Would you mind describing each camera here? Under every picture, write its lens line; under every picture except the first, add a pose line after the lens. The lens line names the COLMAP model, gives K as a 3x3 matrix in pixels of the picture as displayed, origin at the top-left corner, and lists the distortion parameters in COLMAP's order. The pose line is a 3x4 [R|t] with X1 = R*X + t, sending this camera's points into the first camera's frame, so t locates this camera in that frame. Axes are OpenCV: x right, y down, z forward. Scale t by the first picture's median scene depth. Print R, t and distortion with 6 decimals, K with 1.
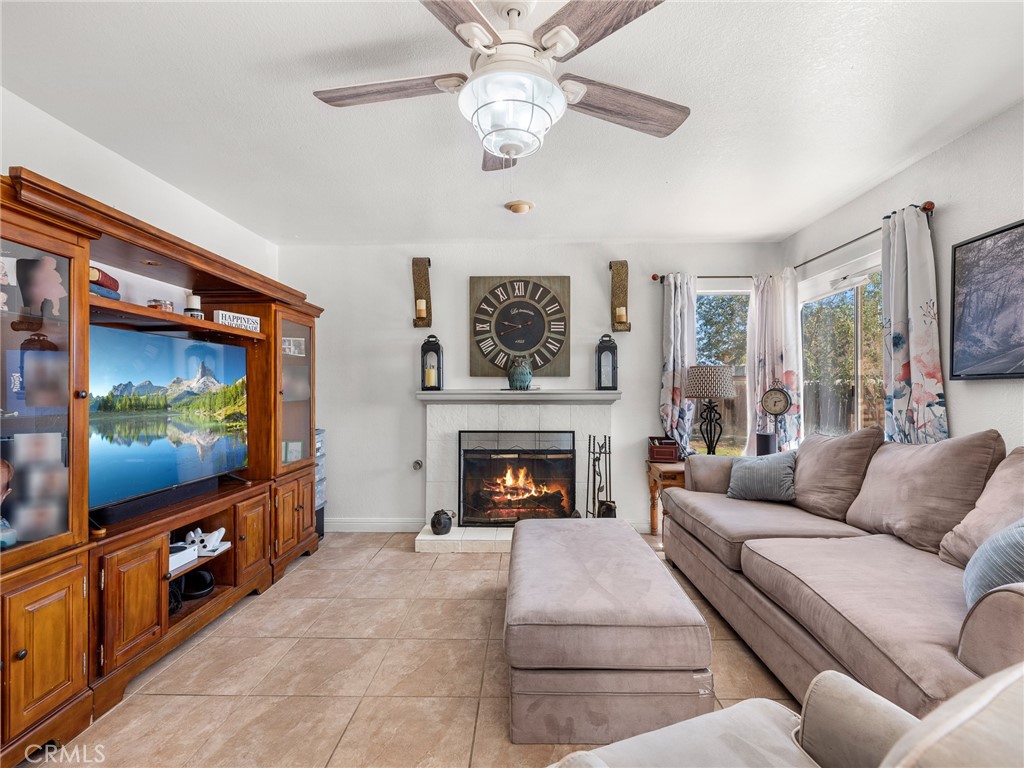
lens RADIAL K [[499.1, 0, 512.0], [0, 499.1, 384.0], [0, 0, 1]] dist [0.002265, 0.000611]
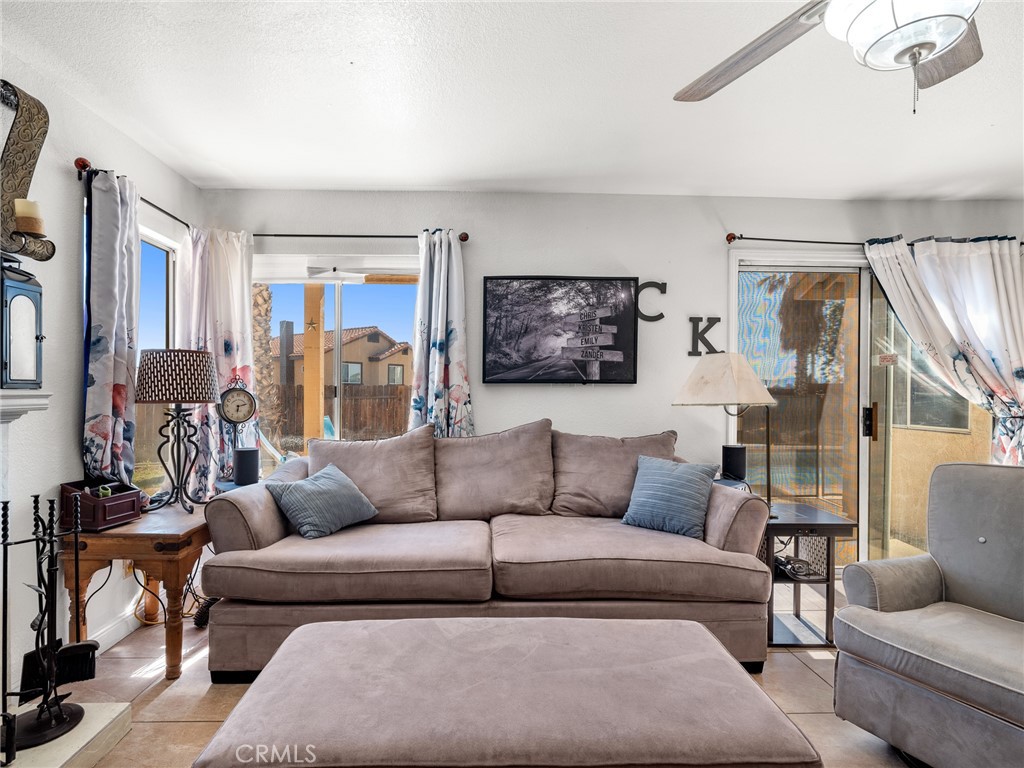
lens RADIAL K [[523.6, 0, 509.8], [0, 523.6, 402.1], [0, 0, 1]] dist [0.003200, -0.000435]
pose [[-0.054131, -0.016353, 0.998400, -0.429244], [-0.013973, 0.999780, 0.015618, 0.017692], [-0.998436, -0.013105, -0.054348, 0.964753]]
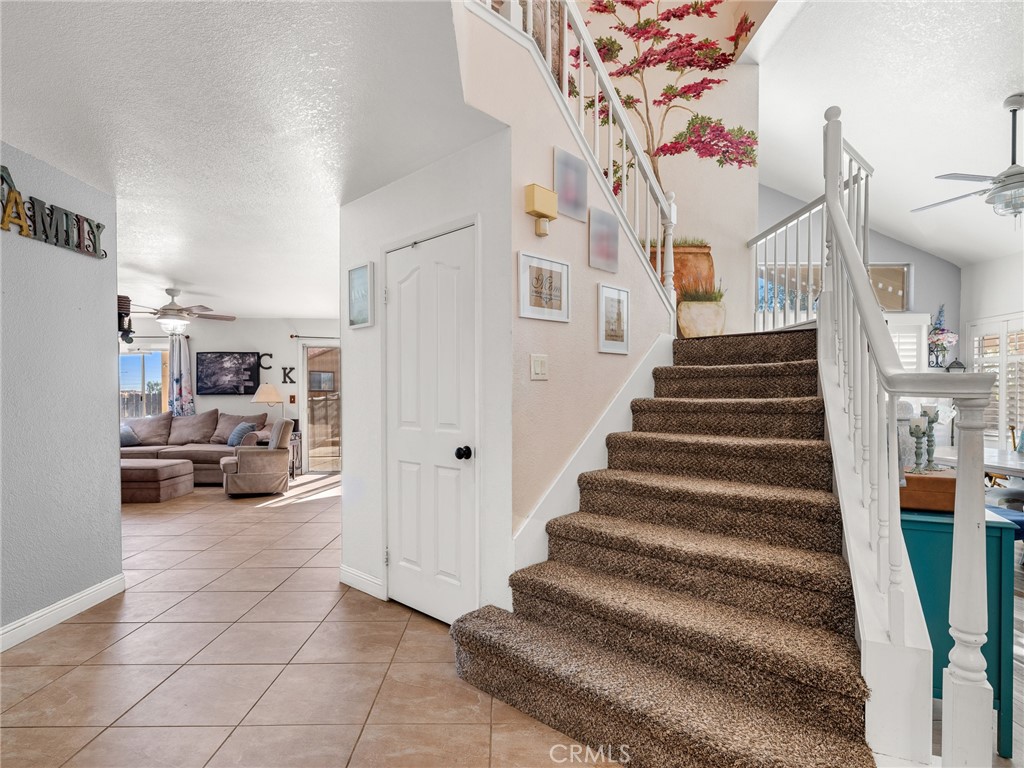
lens RADIAL K [[523.6, 0, 509.8], [0, 523.6, 402.1], [0, 0, 1]] dist [0.003200, -0.000435]
pose [[-0.035935, -0.019111, 0.999171, -2.417259], [-0.009234, 0.999781, 0.018791, -0.040565], [-0.999311, -0.008551, -0.036104, -0.830823]]
